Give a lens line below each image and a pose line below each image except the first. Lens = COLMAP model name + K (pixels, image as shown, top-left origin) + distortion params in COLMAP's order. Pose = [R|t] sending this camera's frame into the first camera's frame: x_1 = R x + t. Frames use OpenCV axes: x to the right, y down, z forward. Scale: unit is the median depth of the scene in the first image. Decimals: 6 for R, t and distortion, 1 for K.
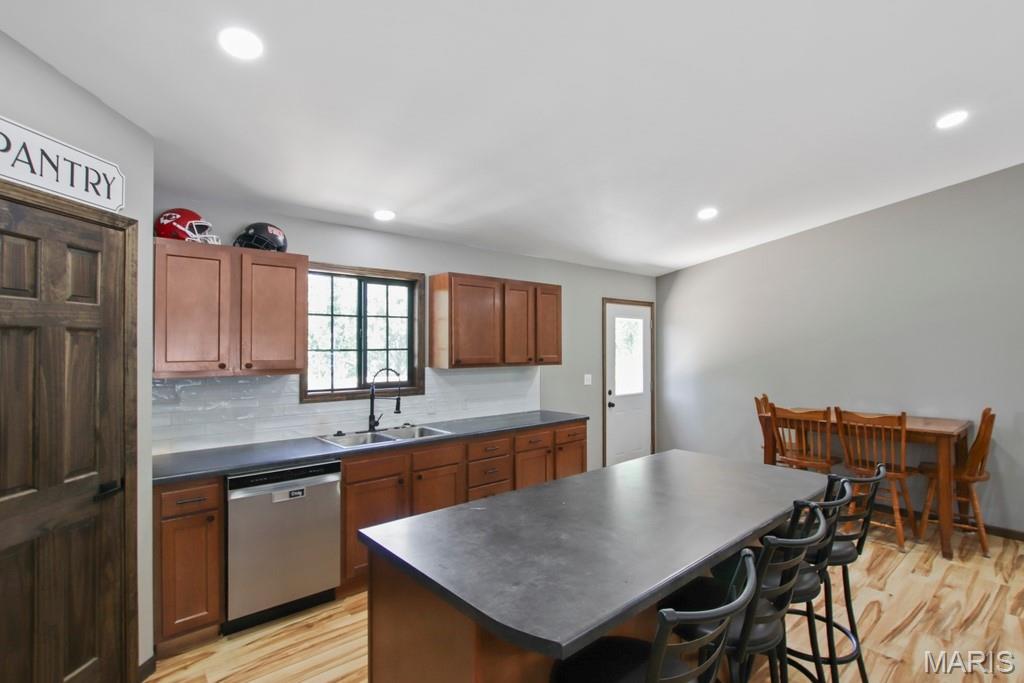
lens RADIAL K [[492.1, 0, 515.6], [0, 492.1, 341.1], [0, 0, 1]] dist [-0.011899, 0.000175]
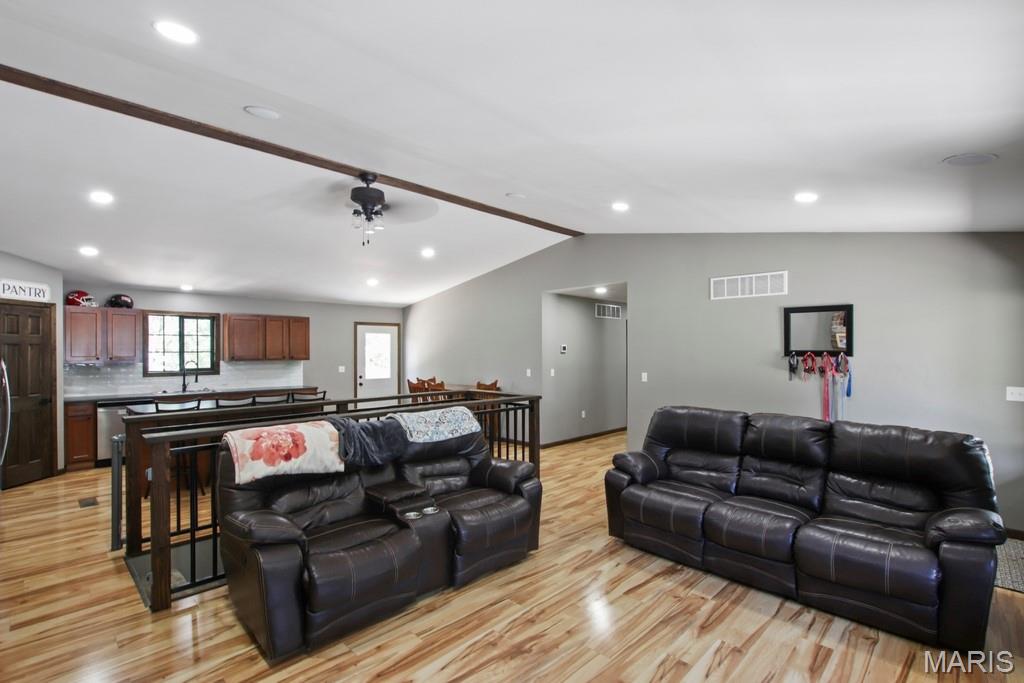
lens RADIAL K [[477.7, 0, 517.5], [0, 477.7, 350.9], [0, 0, 1]] dist [-0.010283, 0.000843]
pose [[0.997264, -0.000073, 0.073925, 0.971026], [-0.000847, 0.999923, 0.012418, -0.012520], [-0.073920, -0.012447, 0.997186, -1.108818]]
